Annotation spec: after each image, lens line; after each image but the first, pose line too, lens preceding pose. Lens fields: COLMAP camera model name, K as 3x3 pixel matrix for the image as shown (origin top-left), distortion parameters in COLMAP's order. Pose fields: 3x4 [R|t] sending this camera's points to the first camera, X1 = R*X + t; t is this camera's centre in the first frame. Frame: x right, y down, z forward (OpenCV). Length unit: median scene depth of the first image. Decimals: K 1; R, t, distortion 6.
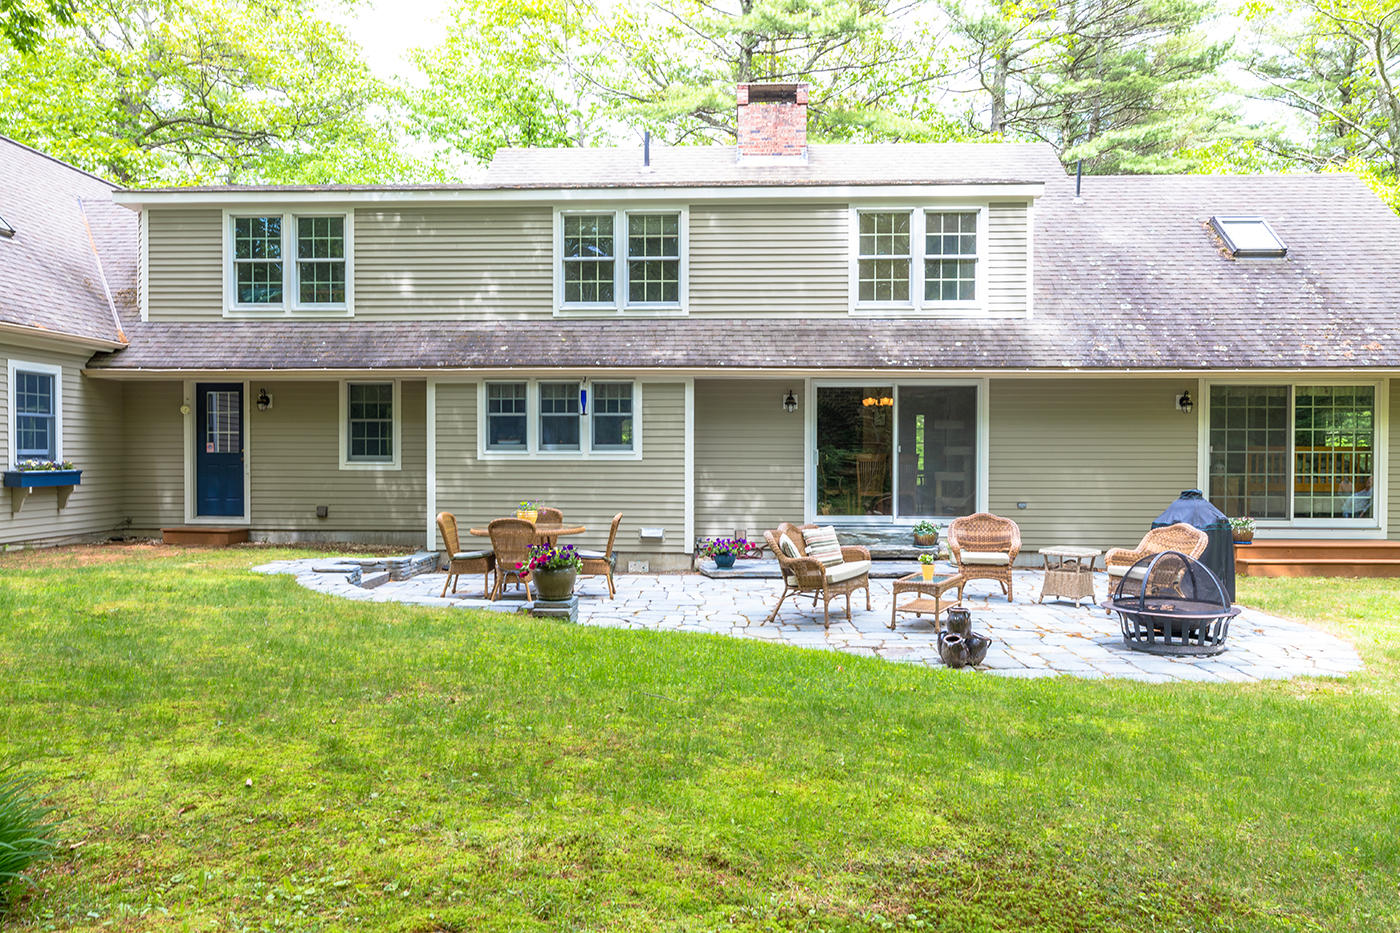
lens RADIAL K [[937.4, 0, 700.0], [0, 937.4, 466.5], [0, 0, 1]] dist [0.001546, 0.002606]
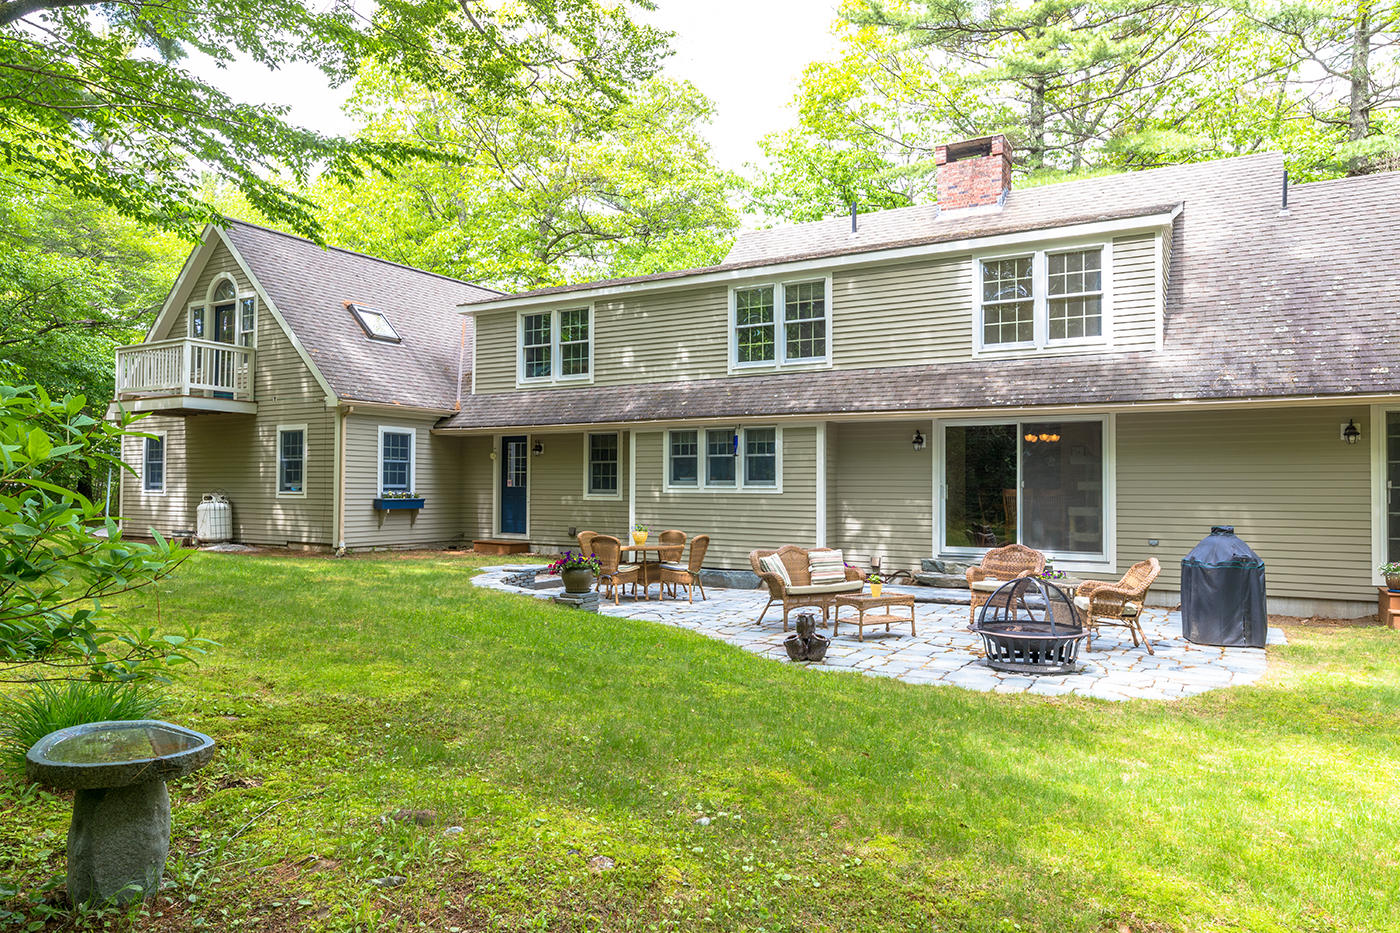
lens RADIAL K [[931.1, 0, 700.0], [0, 931.1, 466.5], [0, 0, 1]] dist [0.003503, 0.000440]
pose [[0.880279, -0.008996, -0.474370, 0.387418], [-0.009902, 0.999254, -0.037325, 0.003755], [0.474352, 0.037553, 0.879534, -0.072872]]
